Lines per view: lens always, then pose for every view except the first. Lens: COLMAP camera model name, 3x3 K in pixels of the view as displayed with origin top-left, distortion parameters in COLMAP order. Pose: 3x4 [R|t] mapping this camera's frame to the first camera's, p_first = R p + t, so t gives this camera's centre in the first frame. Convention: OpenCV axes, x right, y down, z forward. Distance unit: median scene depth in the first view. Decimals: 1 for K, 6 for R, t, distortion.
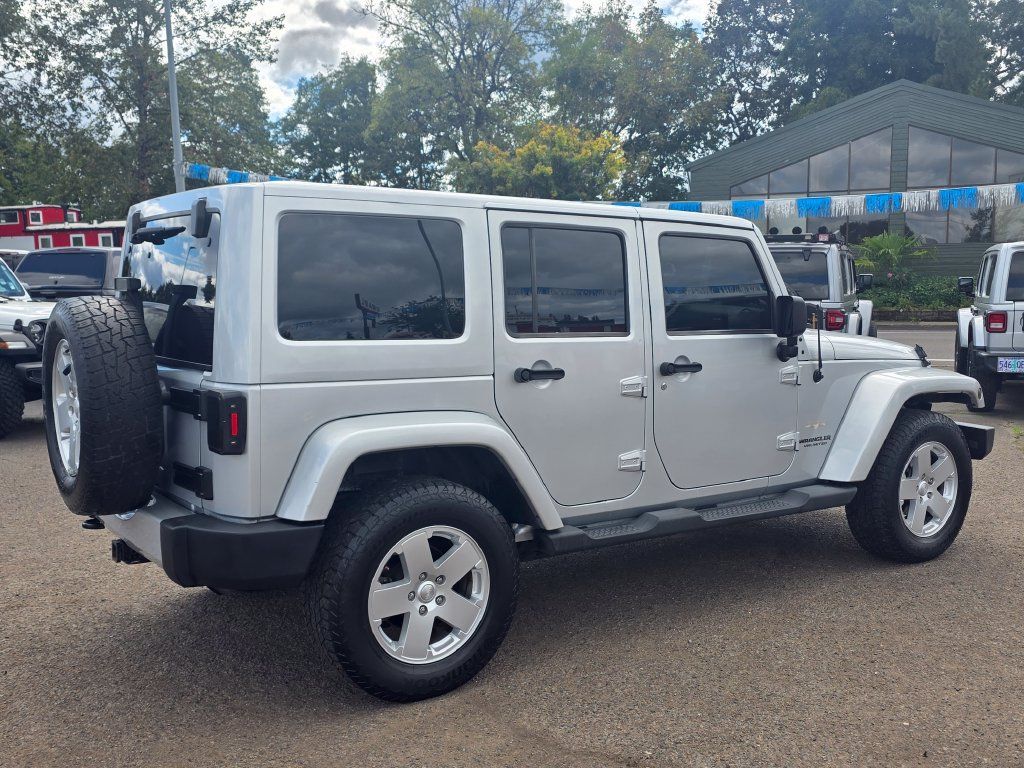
lens RADIAL K [[1022.7, 0, 526.9], [0, 1022.7, 393.0], [0, 0, 1]] dist [0.089313, -0.108093]
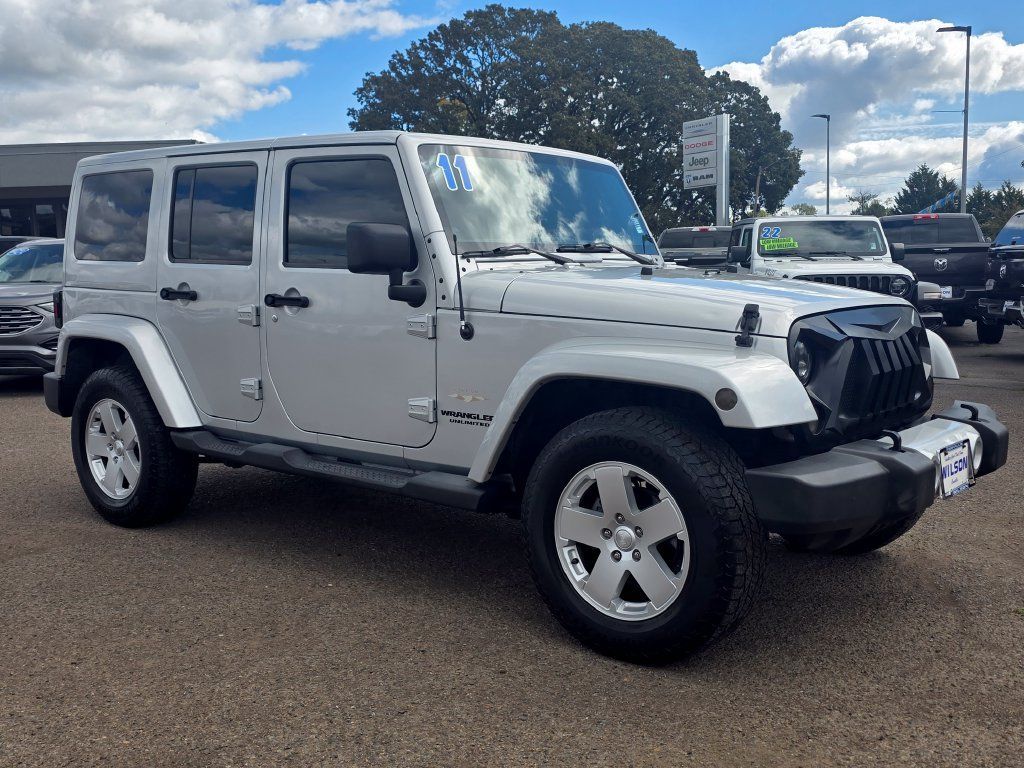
lens RADIAL K [[1026.0, 0, 514.1], [0, 1026.0, 399.8], [0, 0, 1]] dist [0.084462, -0.114612]
pose [[0.271676, 0.126685, -0.954014, 1.159116], [-0.098275, 0.989768, 0.103447, -0.054702], [0.957358, 0.065652, 0.281346, 0.950527]]
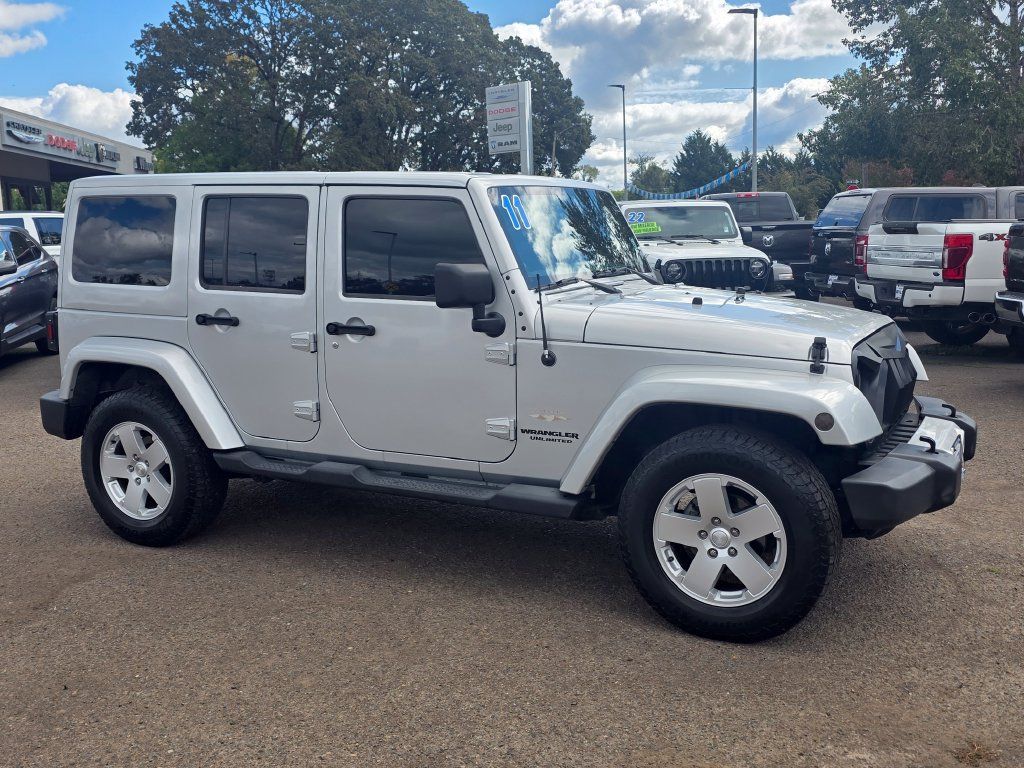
lens RADIAL K [[1022.7, 0, 526.9], [0, 1022.7, 393.0], [0, 0, 1]] dist [0.089313, -0.108093]
pose [[0.467007, 0.141340, -0.872885, 1.153720], [-0.082811, 0.989795, 0.115966, -0.096491], [0.880368, 0.018128, 0.473946, 0.679385]]
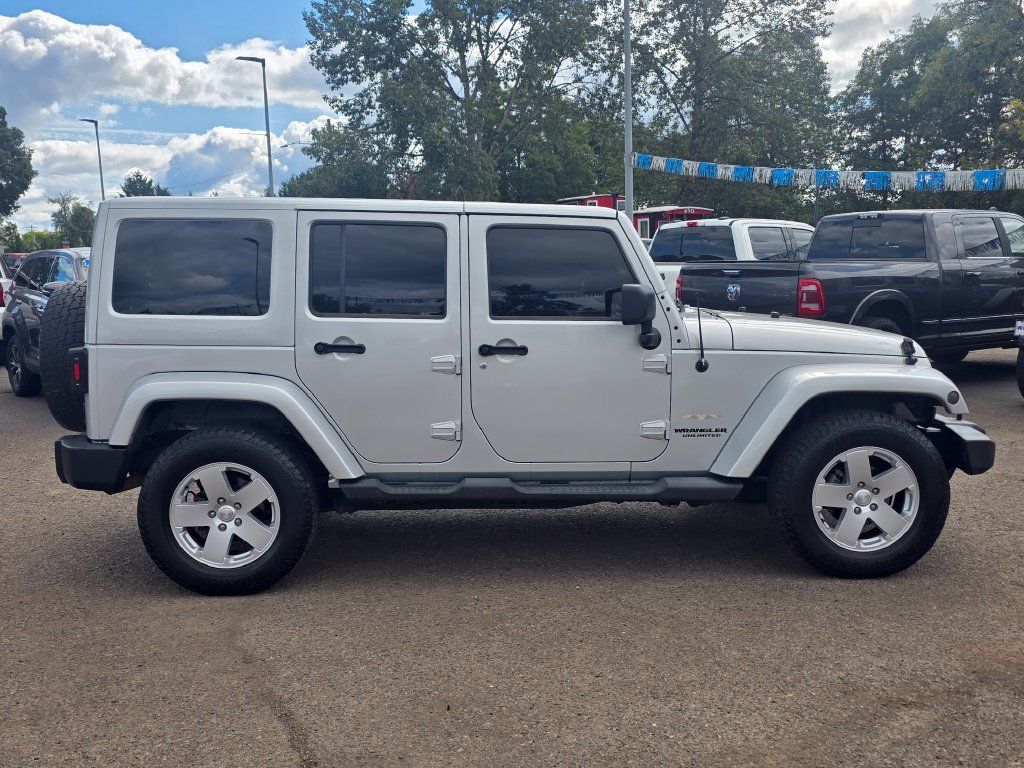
lens RADIAL K [[1026.0, 0, 514.1], [0, 1026.0, 399.8], [0, 0, 1]] dist [0.084462, -0.114612]
pose [[0.840370, 0.068238, -0.537701, 0.759049], [-0.053870, 0.997647, 0.042417, -0.018786], [0.539330, -0.006680, 0.842068, 0.092088]]
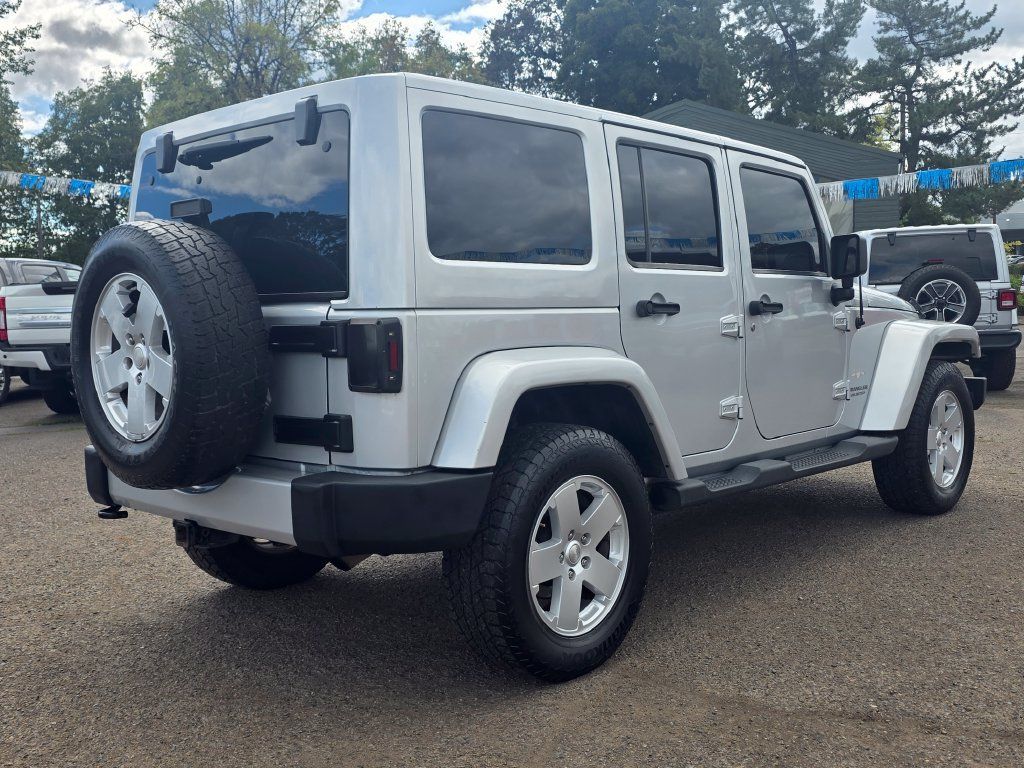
lens RADIAL K [[1025.8, 0, 500.6], [0, 1025.8, 384.5], [0, 0, 1]] dist [0.093550, -0.117943]
pose [[0.980510, -0.038819, 0.192598, -0.274207], [0.045134, 0.998574, -0.028506, 0.062121], [-0.191217, 0.036643, 0.980864, 0.127318]]
